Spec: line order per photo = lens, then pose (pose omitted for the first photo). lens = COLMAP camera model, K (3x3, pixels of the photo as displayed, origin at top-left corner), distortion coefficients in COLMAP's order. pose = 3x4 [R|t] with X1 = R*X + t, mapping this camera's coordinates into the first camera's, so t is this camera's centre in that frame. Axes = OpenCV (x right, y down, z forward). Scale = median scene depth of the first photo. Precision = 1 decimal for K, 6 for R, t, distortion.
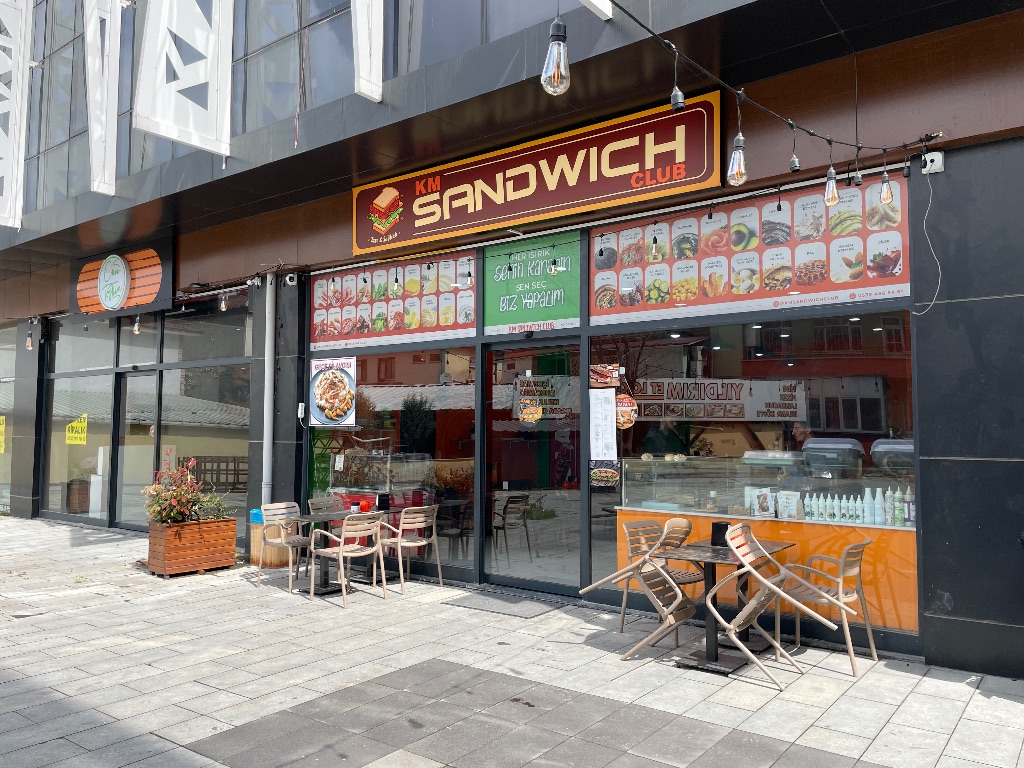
lens RADIAL K [[780.8, 0, 512.0], [0, 780.8, 384.0], [0, 0, 1]] dist [0.074588, -0.121492]
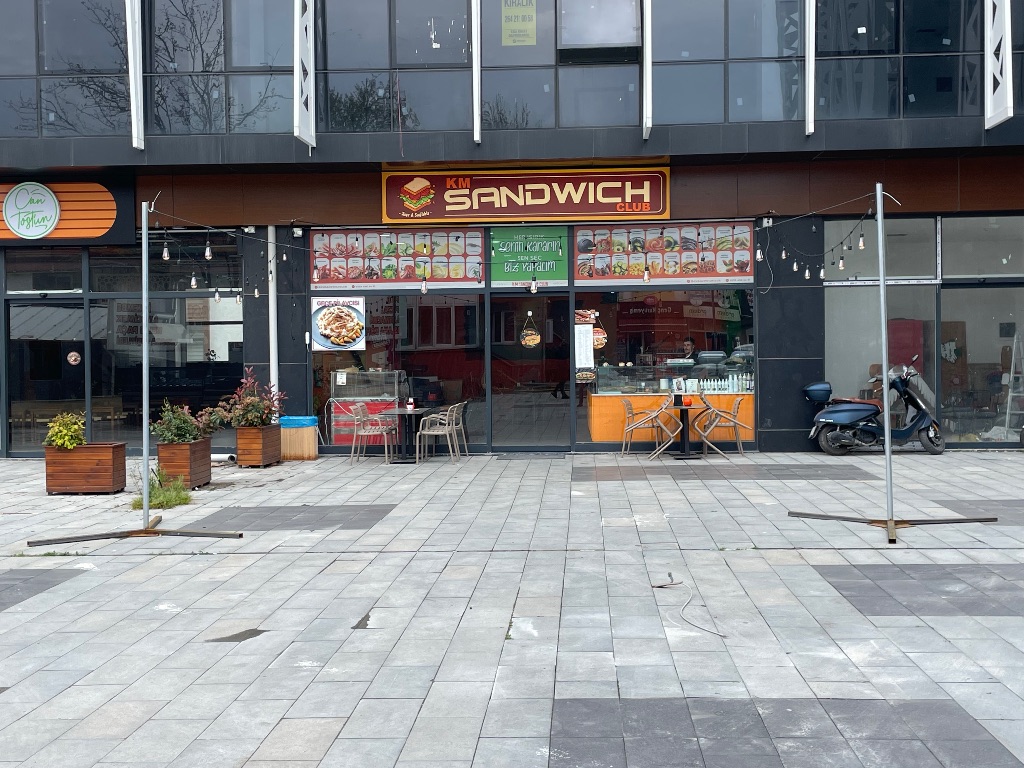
lens RADIAL K [[1241.4, 0, 512.8], [0, 1241.4, 346.5], [0, 0, 1]] dist [0.108050, -0.012821]
pose [[0.825793, -0.014637, 0.563784, -1.472096], [-0.016018, 0.998651, 0.049389, -0.073938], [-0.563746, -0.049815, 0.824444, -1.074054]]
